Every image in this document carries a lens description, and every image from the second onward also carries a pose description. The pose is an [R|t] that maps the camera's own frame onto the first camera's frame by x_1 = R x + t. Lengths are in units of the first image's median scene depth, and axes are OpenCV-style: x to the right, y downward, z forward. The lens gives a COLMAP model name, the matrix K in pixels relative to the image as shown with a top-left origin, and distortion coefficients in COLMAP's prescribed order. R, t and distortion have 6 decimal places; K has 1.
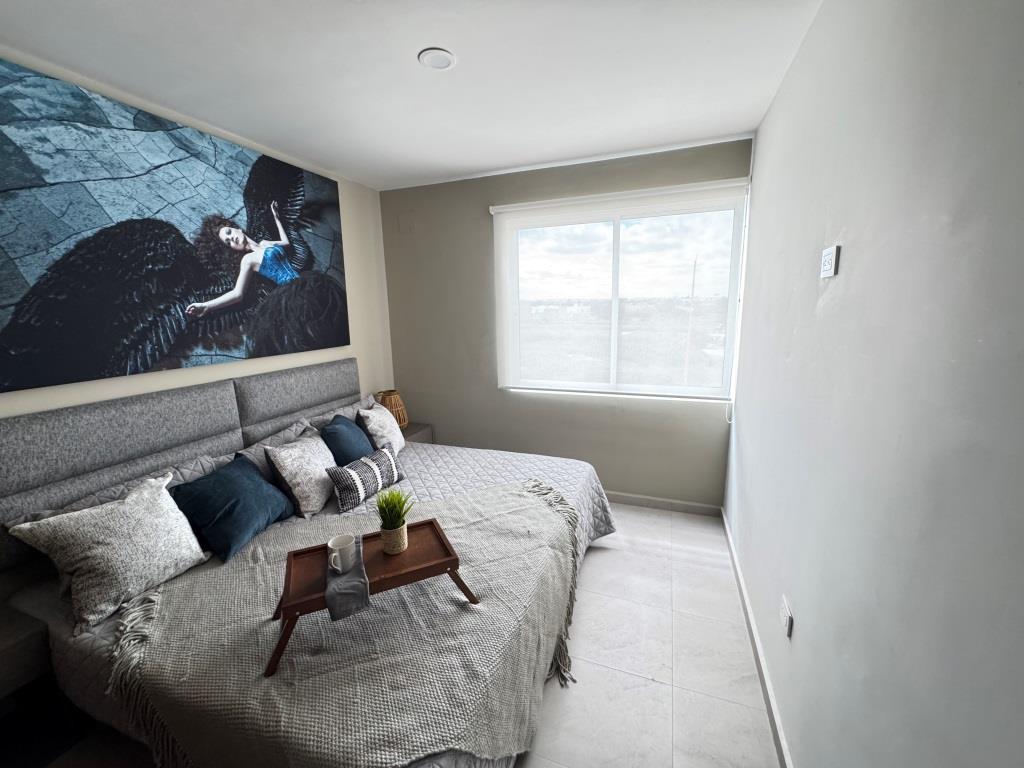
lens RADIAL K [[407.6, 0, 509.5], [0, 407.6, 383.7], [0, 0, 1]] dist [-0.003687, -0.000263]
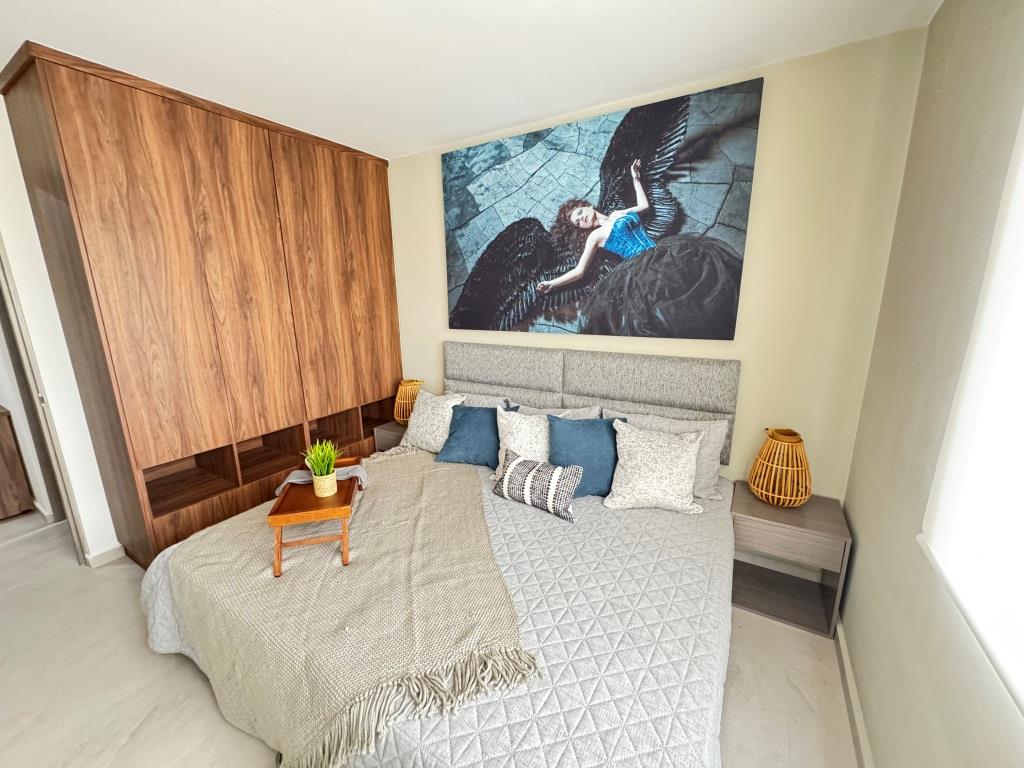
lens RADIAL K [[407.6, 0, 510.3], [0, 407.6, 382.6], [0, 0, 1]] dist [-0.003687, -0.000263]
pose [[-0.184397, 0.239786, -0.953153, 0.455050], [-0.164922, 0.948484, 0.270517, -0.211445], [0.968916, 0.207078, -0.135351, 1.063803]]
